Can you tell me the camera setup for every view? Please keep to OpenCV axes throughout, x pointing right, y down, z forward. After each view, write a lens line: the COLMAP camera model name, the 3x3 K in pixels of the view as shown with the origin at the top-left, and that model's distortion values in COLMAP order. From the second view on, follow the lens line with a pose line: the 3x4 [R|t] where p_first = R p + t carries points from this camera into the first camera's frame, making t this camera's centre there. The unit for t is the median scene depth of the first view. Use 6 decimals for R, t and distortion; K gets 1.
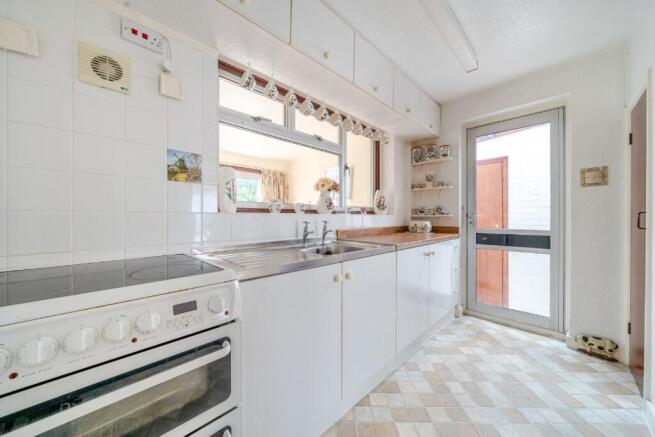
lens RADIAL K [[224.2, 0, 318.6], [0, 224.2, 219.1], [0, 0, 1]] dist [-0.012714, 0.000877]
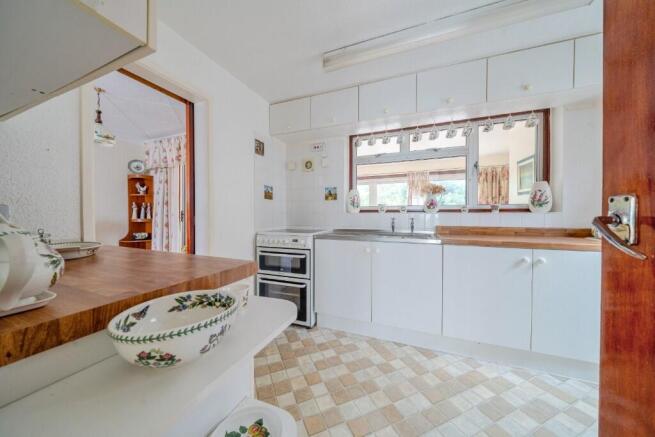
lens RADIAL K [[224.2, 0, 326.1], [0, 224.2, 214.9], [0, 0, 1]] dist [-0.012714, 0.000877]
pose [[0.425504, -0.003389, -0.904950, 0.754454], [-0.013322, 0.999861, -0.010009, 0.007173], [0.904858, 0.016315, 0.425400, -0.025690]]
